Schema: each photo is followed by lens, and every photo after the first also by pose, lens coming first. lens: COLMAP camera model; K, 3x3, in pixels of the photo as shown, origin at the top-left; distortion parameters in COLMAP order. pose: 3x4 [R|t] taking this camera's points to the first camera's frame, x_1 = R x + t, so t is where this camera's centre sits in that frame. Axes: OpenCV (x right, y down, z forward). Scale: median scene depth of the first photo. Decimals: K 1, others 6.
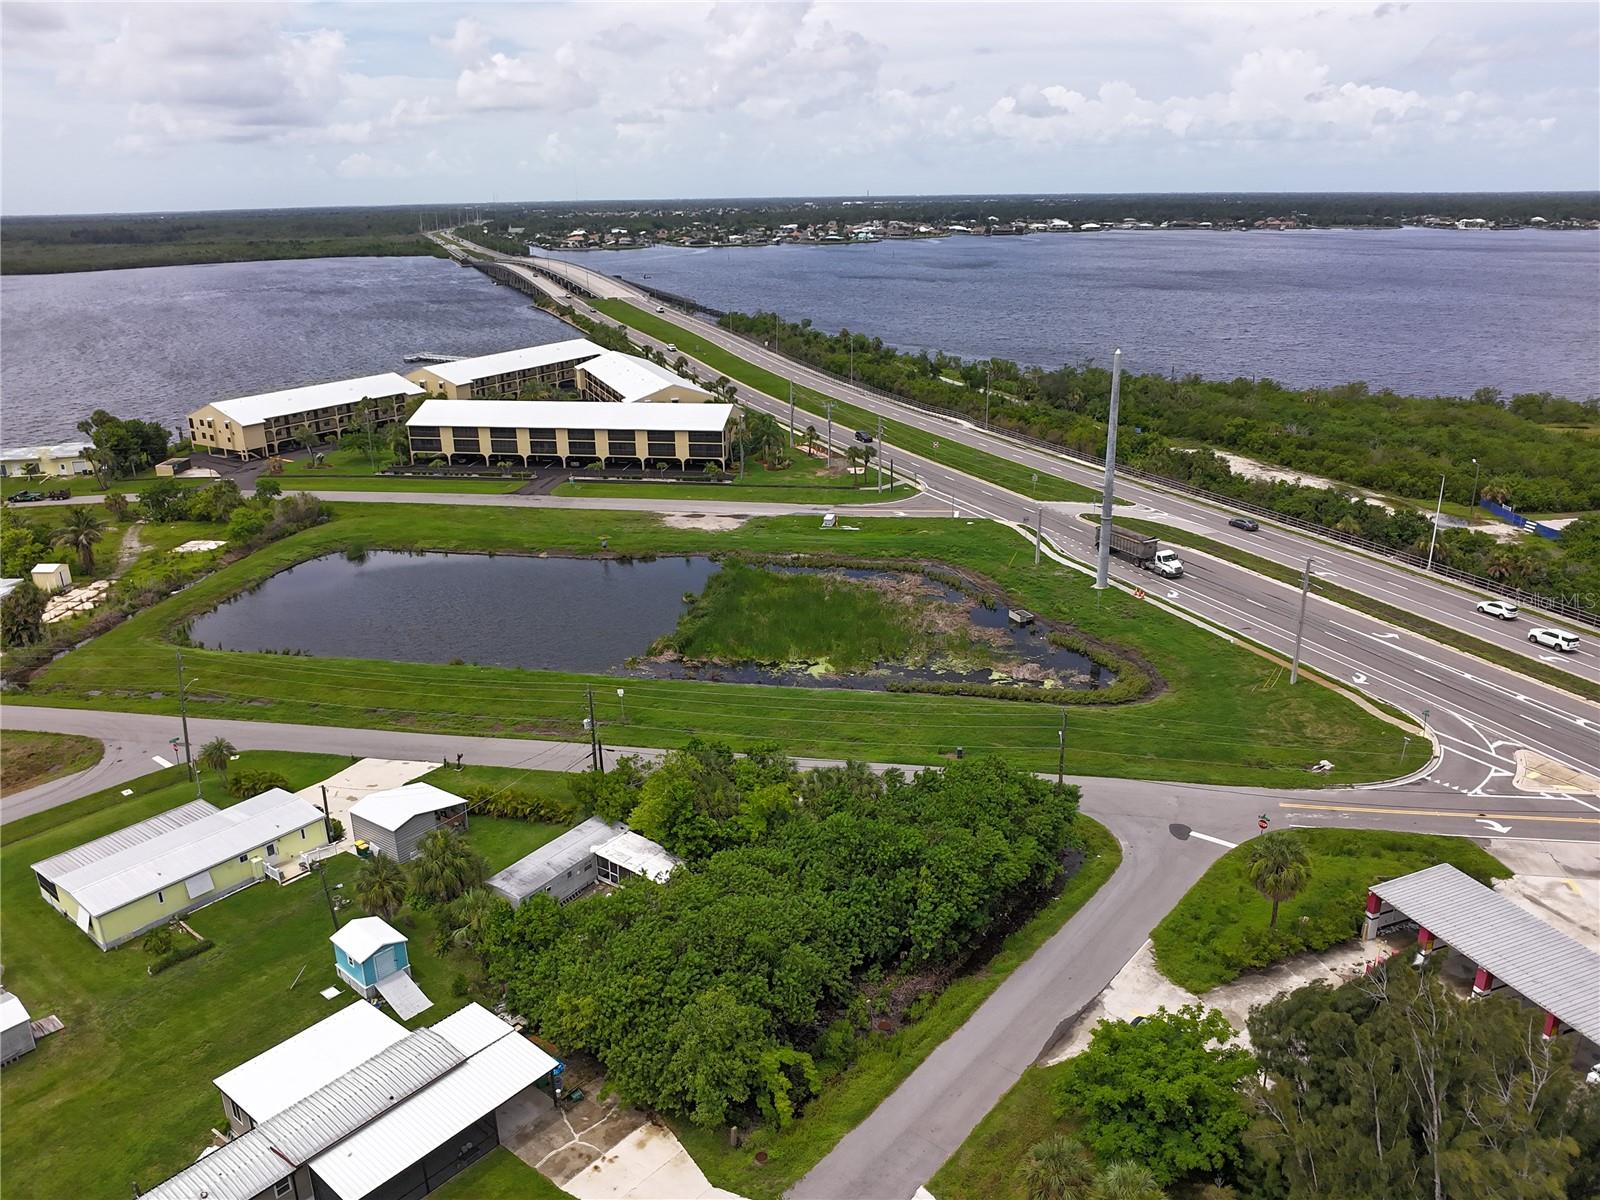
lens RADIAL K [[1182.9, 0, 804.3], [0, 1182.9, 597.9], [0, 0, 1]] dist [-0.026438, -0.012877]
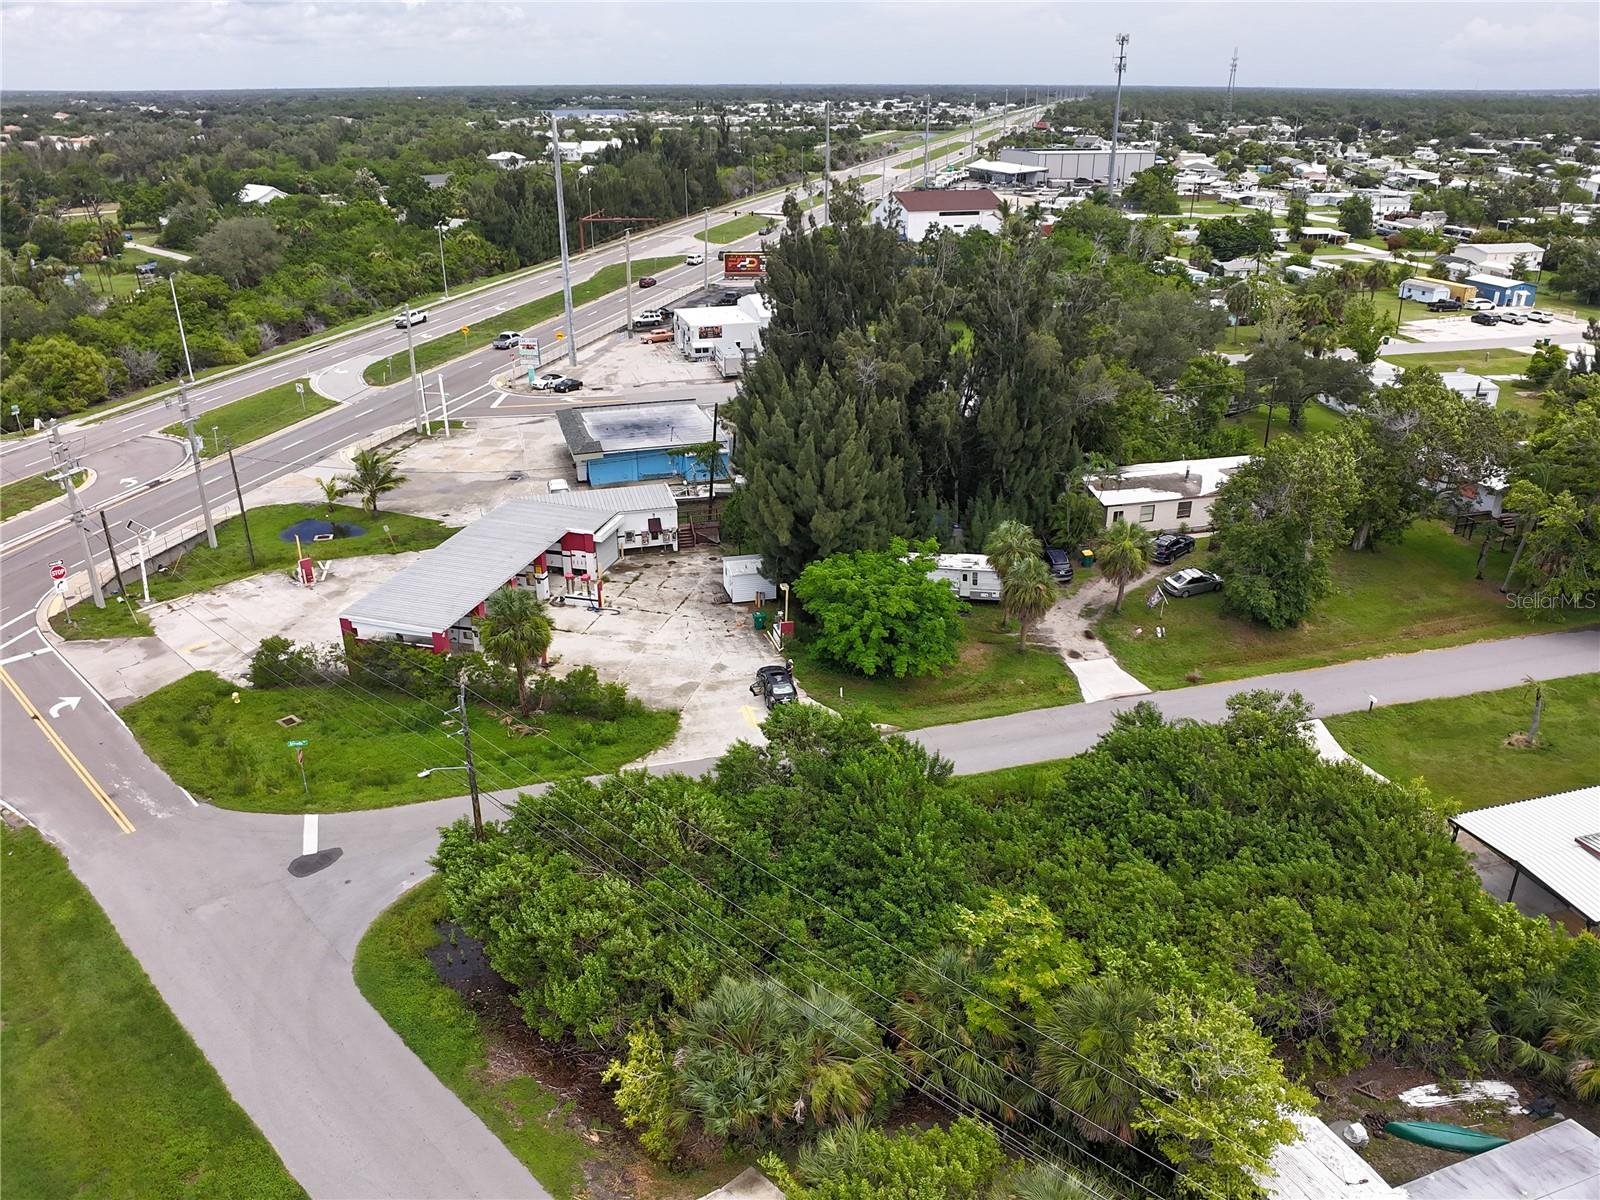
lens RADIAL K [[1182.9, 0, 804.3], [0, 1182.9, 597.9], [0, 0, 1]] dist [-0.026438, -0.012877]
pose [[-0.825326, -0.214924, 0.522154, -0.115727], [0.194280, 0.760183, 0.619981, -0.157118], [-0.530181, 0.613131, -0.585644, 0.809613]]
